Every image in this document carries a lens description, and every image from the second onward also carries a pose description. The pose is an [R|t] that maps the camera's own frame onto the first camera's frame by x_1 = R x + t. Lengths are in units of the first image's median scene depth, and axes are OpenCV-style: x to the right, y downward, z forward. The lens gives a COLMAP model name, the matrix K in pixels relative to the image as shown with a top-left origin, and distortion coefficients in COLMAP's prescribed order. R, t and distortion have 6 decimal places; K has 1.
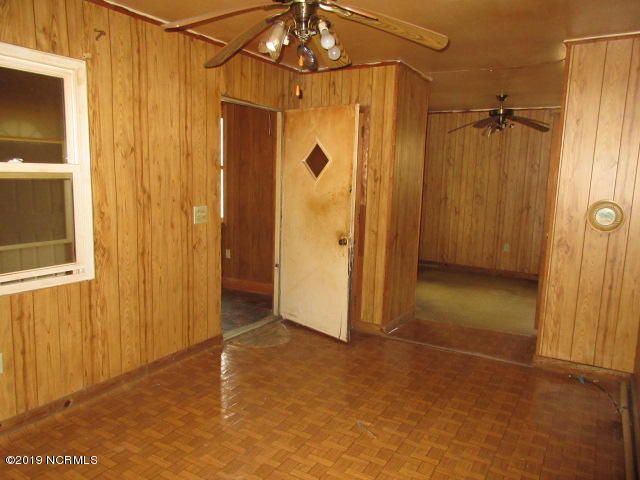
lens RADIAL K [[475.0, 0, 321.6], [0, 475.0, 237.8], [0, 0, 1]] dist [0.011591, 0.005092]
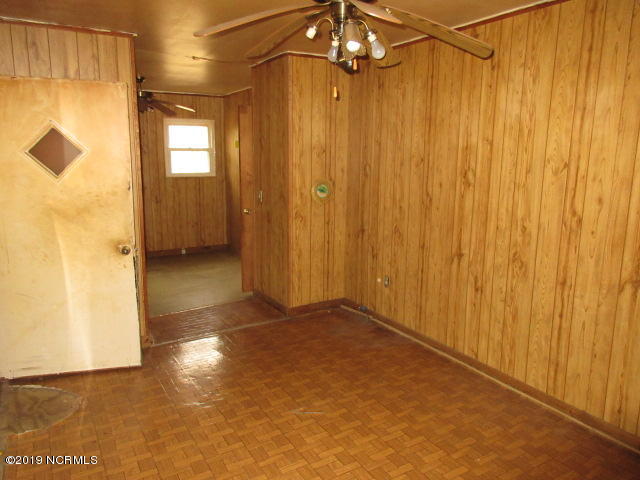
lens RADIAL K [[468.5, 0, 320.0], [0, 468.5, 240.0], [0, 0, 1]] dist [0.009149, 0.004638]
pose [[0.482433, -0.179788, 0.857284, -0.486531], [0.132998, 0.982396, 0.131182, -0.071501], [-0.865777, 0.050731, 0.497852, 0.302505]]
